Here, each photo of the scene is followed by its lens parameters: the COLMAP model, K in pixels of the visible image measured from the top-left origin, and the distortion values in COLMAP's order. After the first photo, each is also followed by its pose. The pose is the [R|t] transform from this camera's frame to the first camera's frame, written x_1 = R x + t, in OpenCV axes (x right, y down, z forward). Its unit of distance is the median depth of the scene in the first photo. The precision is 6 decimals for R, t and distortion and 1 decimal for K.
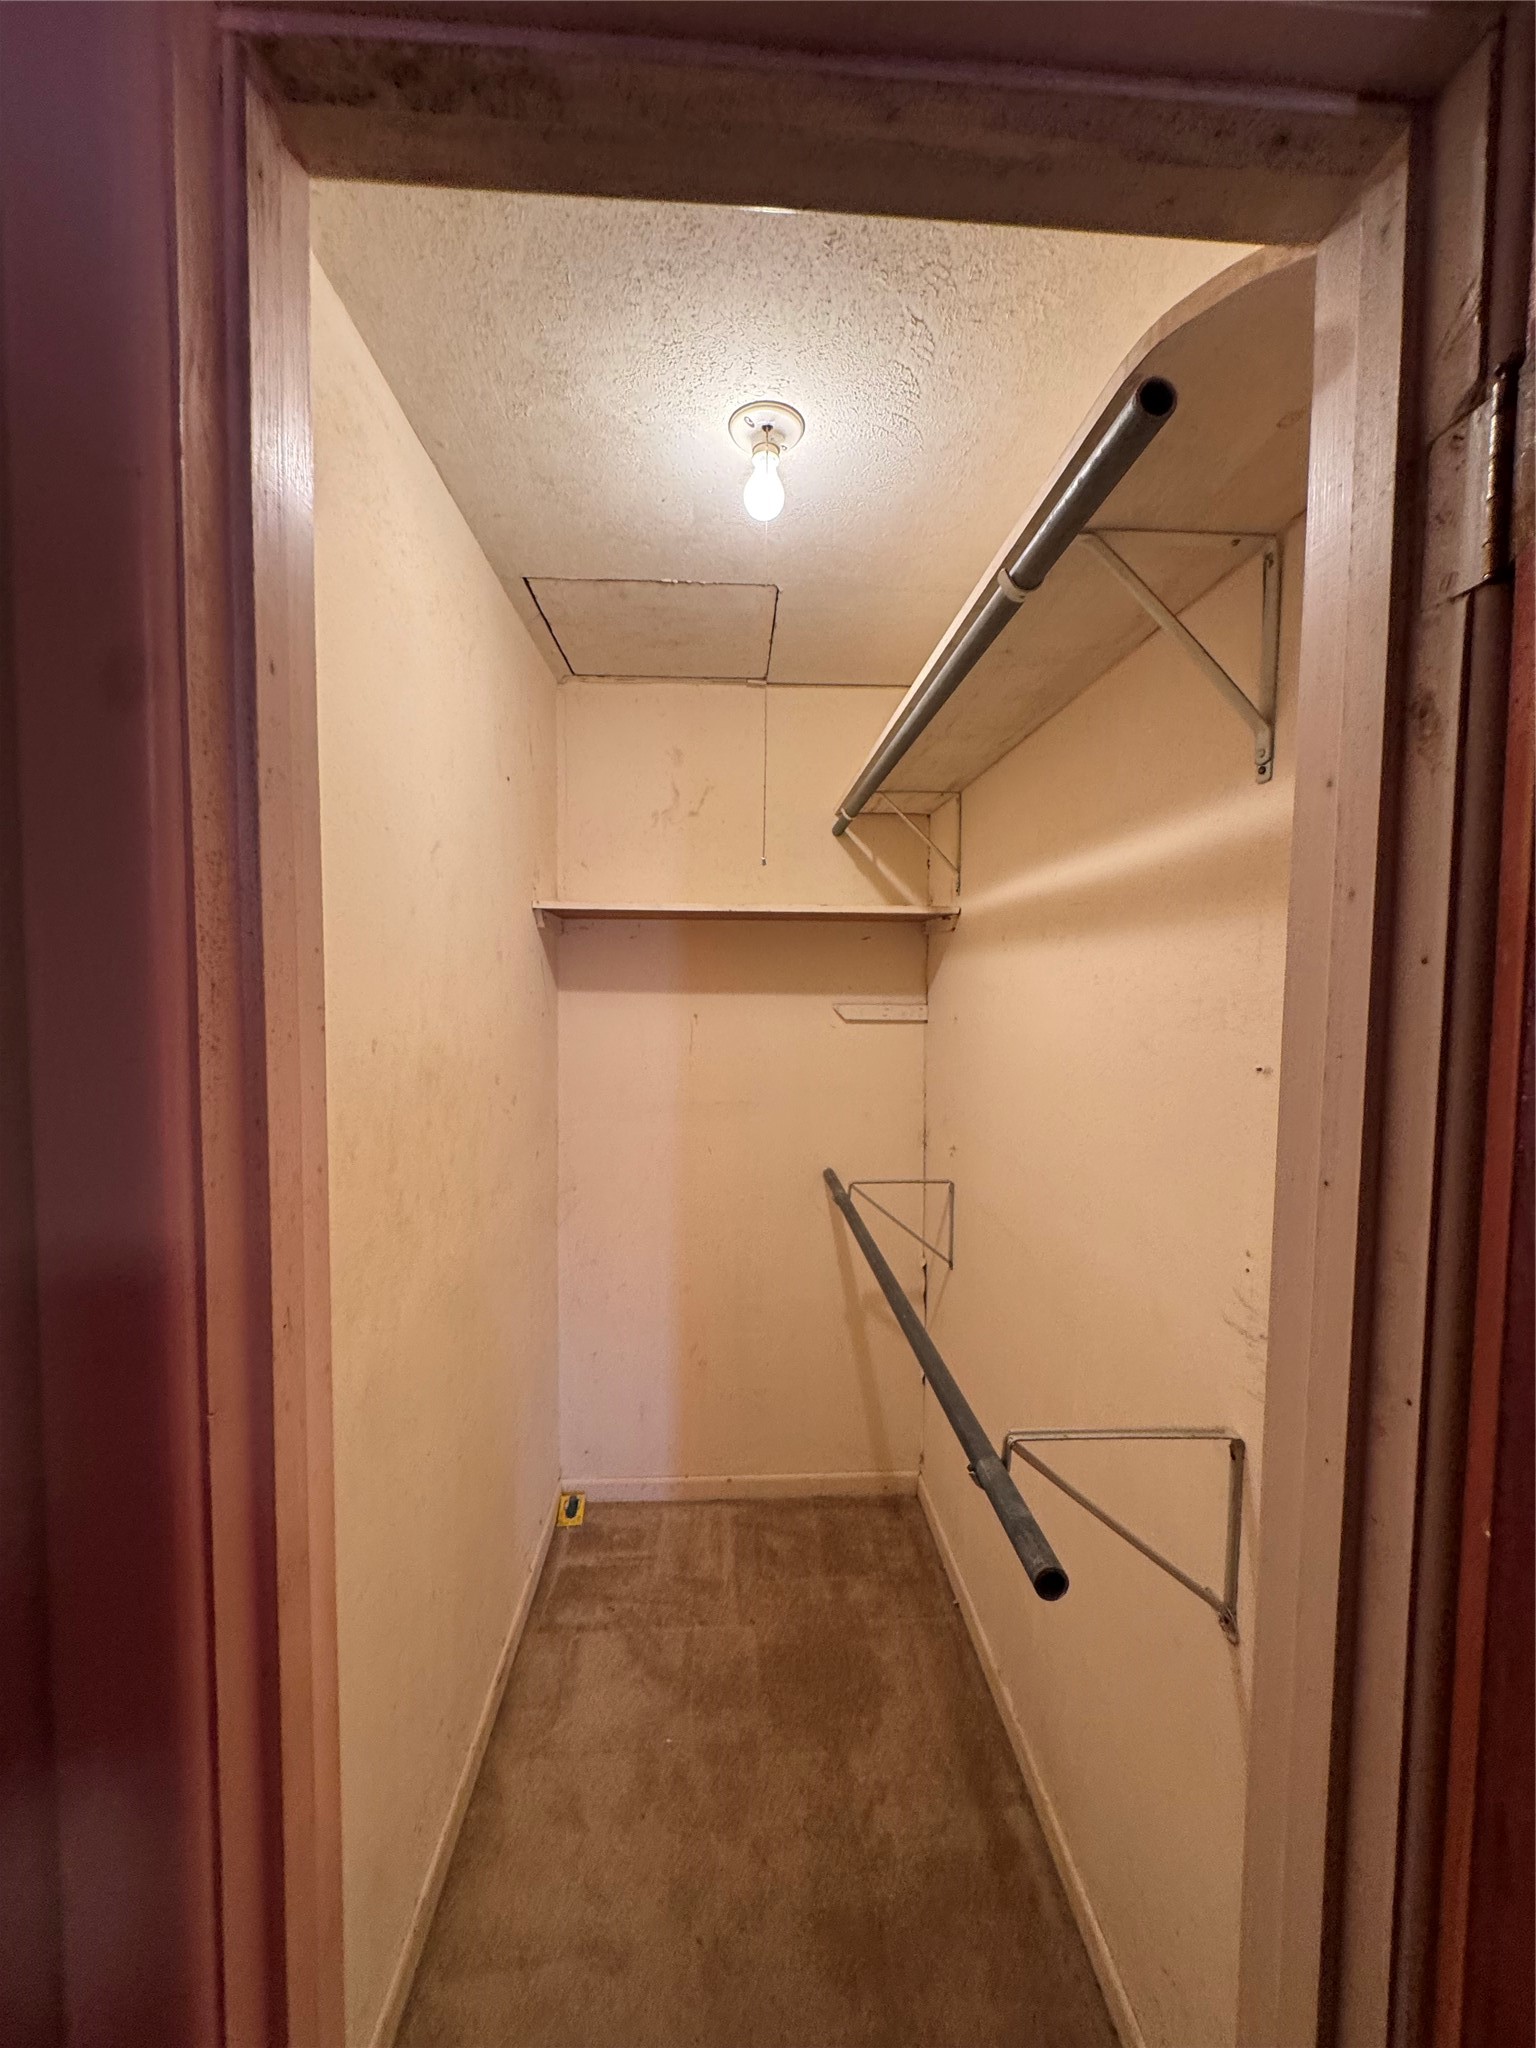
lens RADIAL K [[814.8, 0, 767.6], [0, 814.8, 1021.4], [0, 0, 1]] dist [-0.001862, 0.000062]
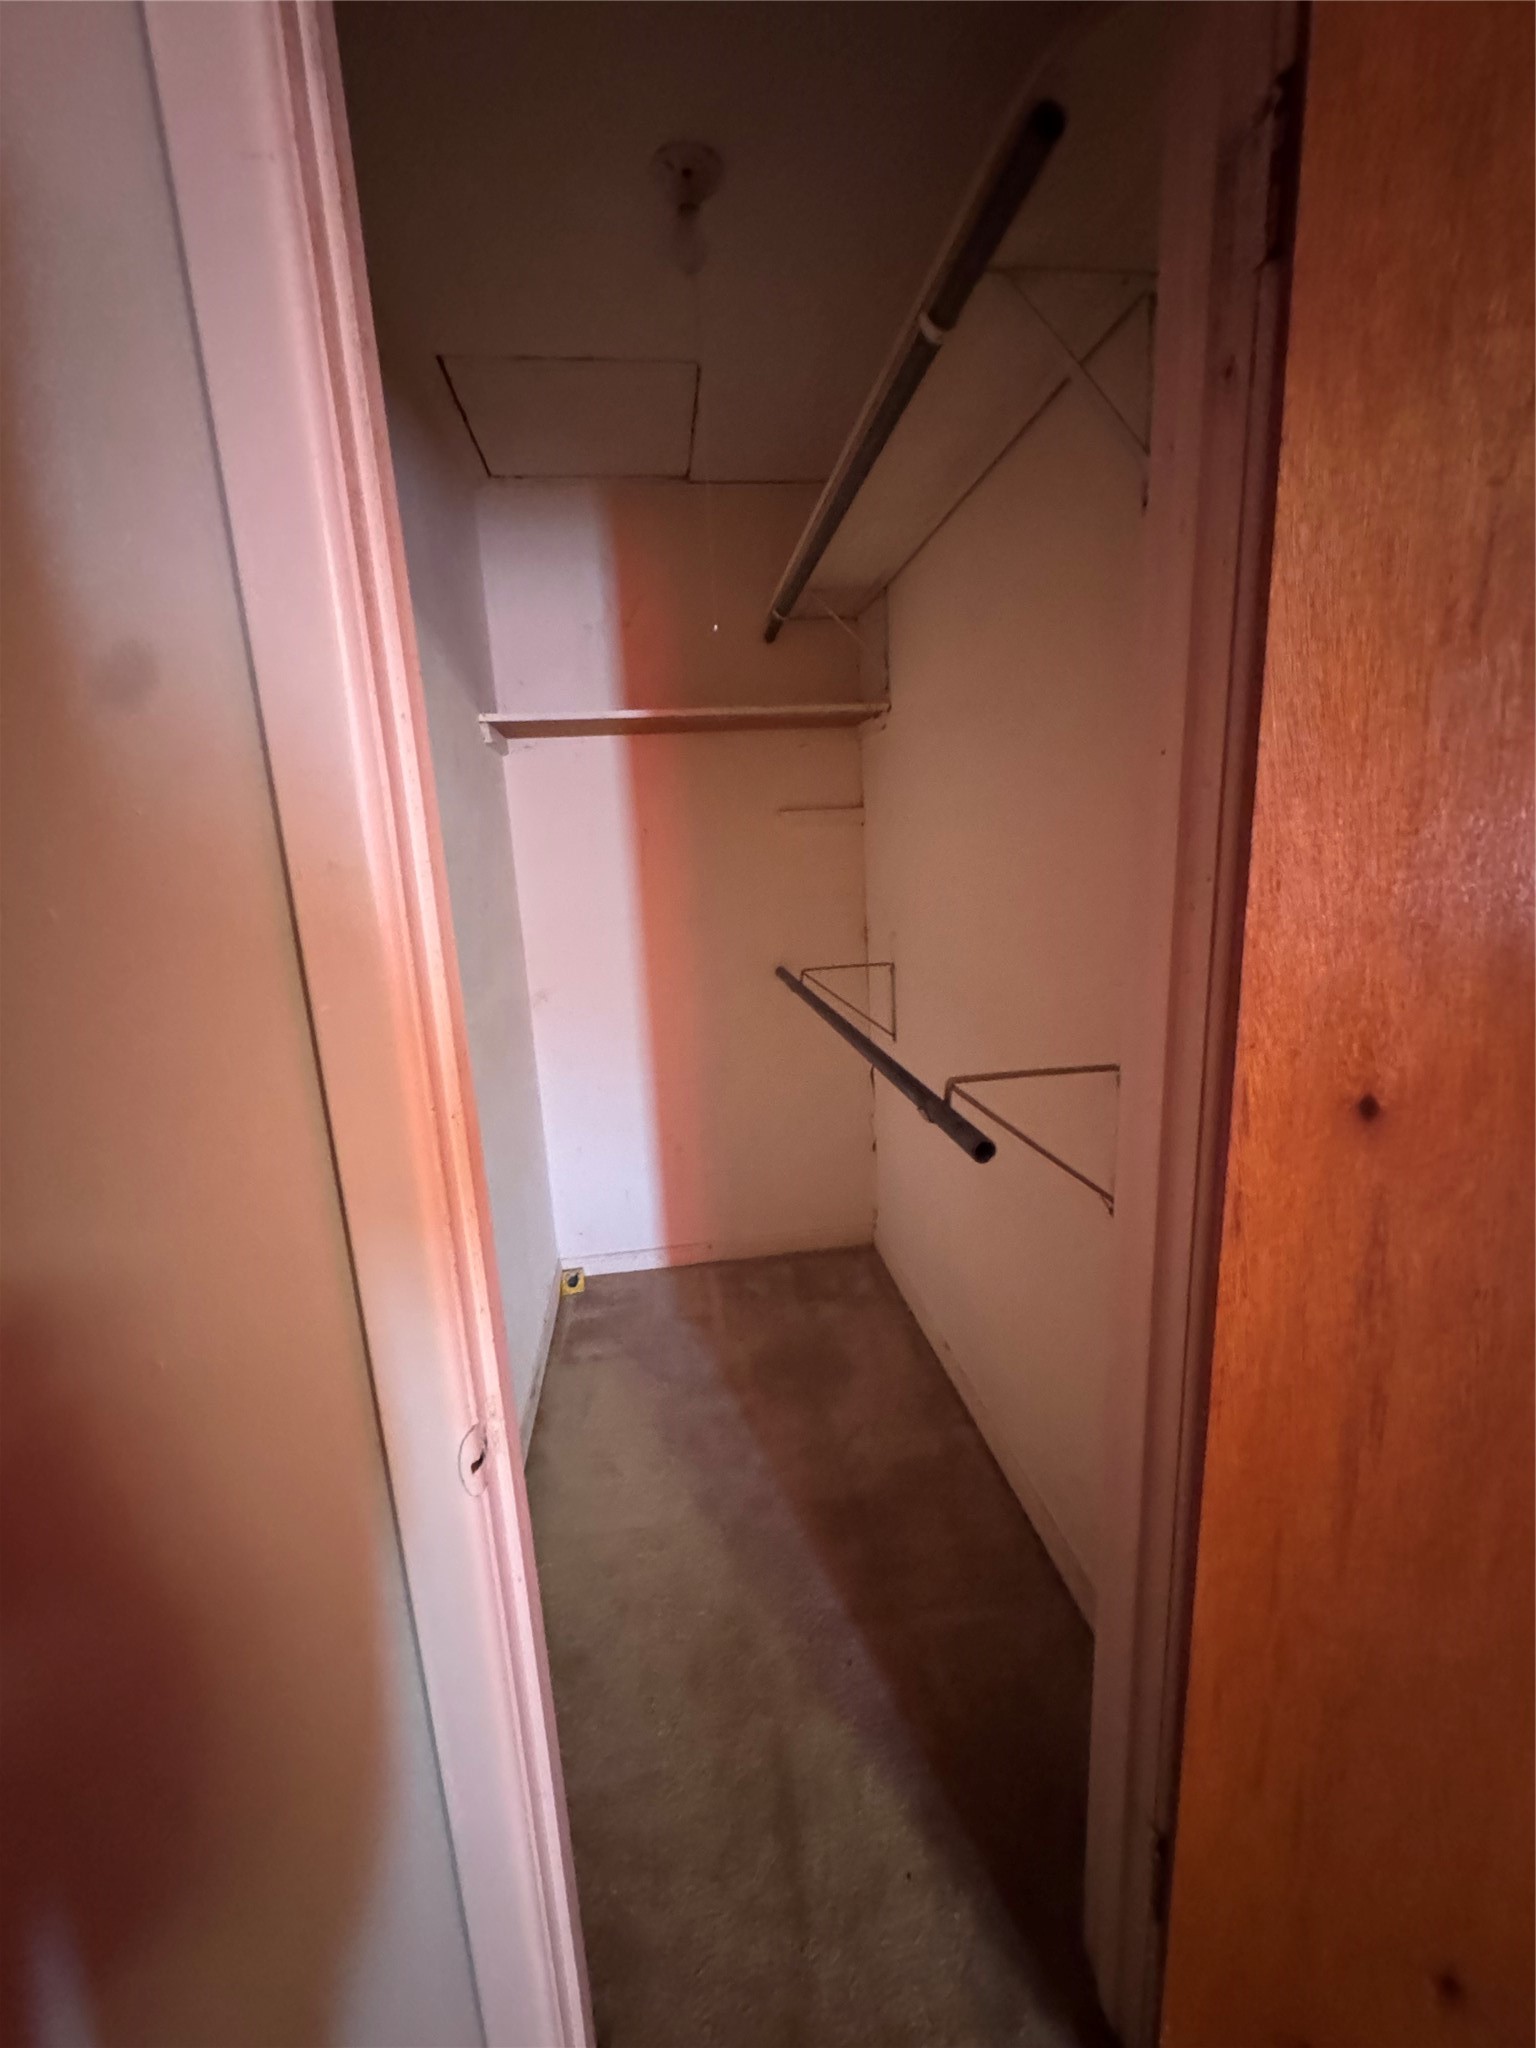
lens RADIAL K [[814.8, 0, 767.3], [0, 814.8, 1026.0], [0, 0, 1]] dist [-0.001862, 0.000062]
pose [[0.994293, -0.075522, 0.075350, -0.033457], [0.063047, 0.985737, 0.156035, 0.097997], [-0.086060, -0.150394, 0.984873, -0.095244]]
